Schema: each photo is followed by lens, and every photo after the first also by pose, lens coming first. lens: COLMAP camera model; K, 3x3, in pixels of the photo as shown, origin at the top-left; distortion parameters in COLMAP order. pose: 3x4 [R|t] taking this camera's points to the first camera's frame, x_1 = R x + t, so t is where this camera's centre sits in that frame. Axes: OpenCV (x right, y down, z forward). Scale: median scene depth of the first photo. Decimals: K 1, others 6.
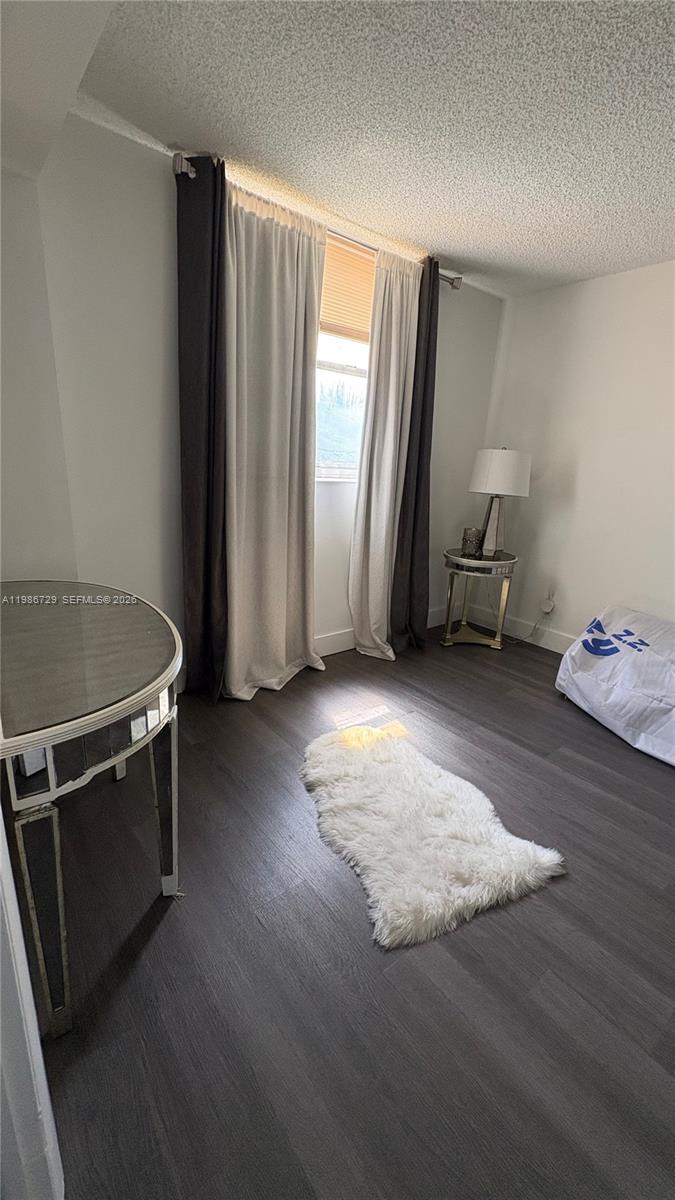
lens RADIAL K [[478.5, 0, 339.5], [0, 478.5, 603.4], [0, 0, 1]] dist [-0.000594, 0.000013]
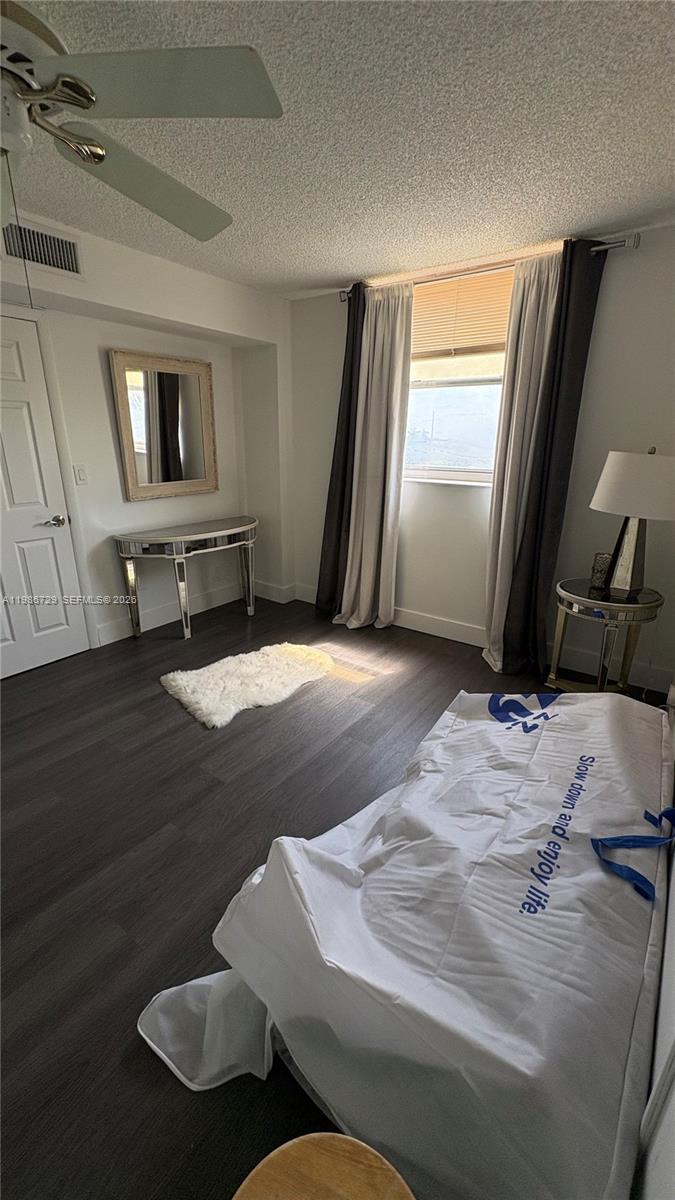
lens RADIAL K [[475.9, 0, 333.2], [0, 475.9, 596.5], [0, 0, 1]] dist [-0.000974, -0.000113]
pose [[0.260461, 0.256654, -0.930746, 1.115939], [-0.279128, 0.942871, 0.181886, -0.138500], [0.924255, 0.212423, 0.317220, 0.463618]]
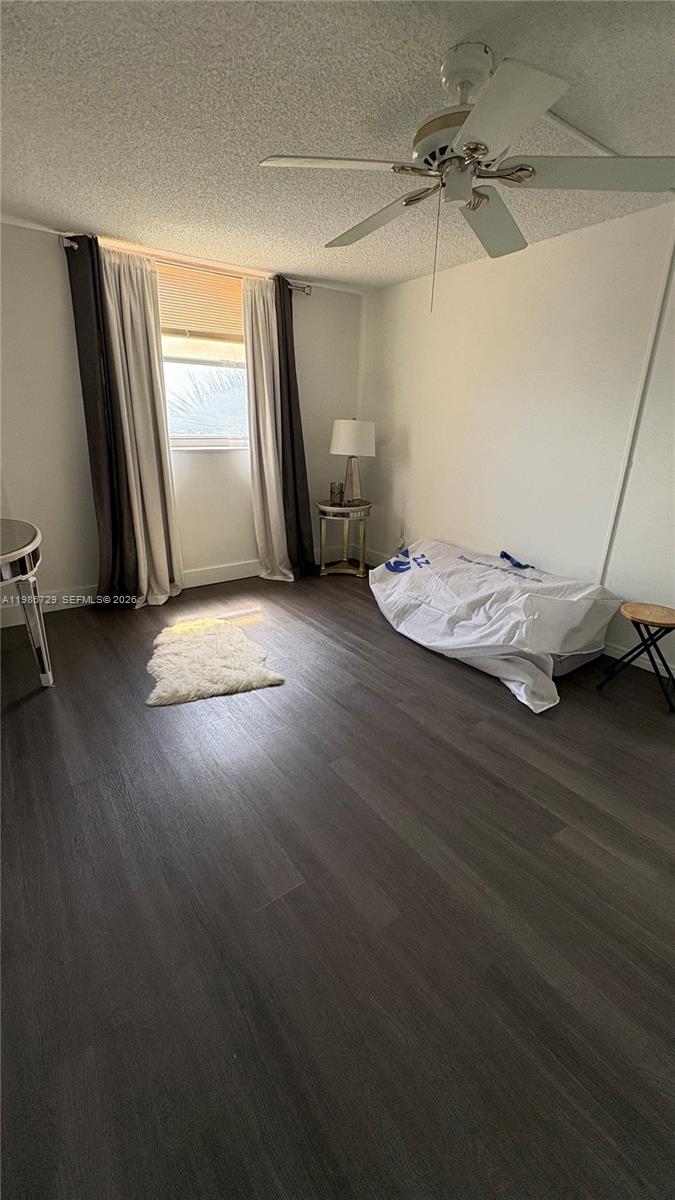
lens RADIAL K [[475.9, 0, 333.2], [0, 475.9, 596.5], [0, 0, 1]] dist [-0.000974, -0.000113]
pose [[0.996805, -0.007931, -0.079474, 0.460367], [0.012045, 0.998604, 0.051426, 0.103286], [0.078955, -0.052219, 0.995510, -0.363661]]
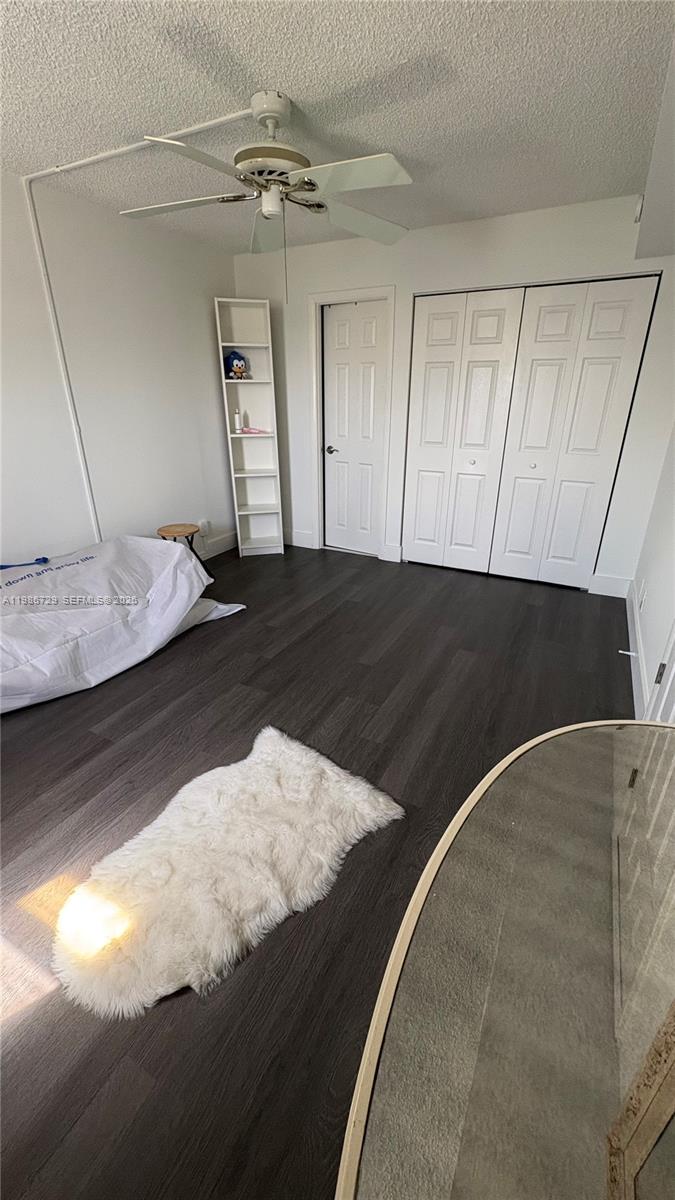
lens RADIAL K [[478.5, 0, 339.5], [0, 478.5, 603.4], [0, 0, 1]] dist [-0.000594, 0.000013]
pose [[-0.405882, -0.405408, 0.819088, -0.323212], [0.244910, 0.815203, 0.524845, -0.223188], [-0.880499, 0.413628, -0.231588, 0.590389]]
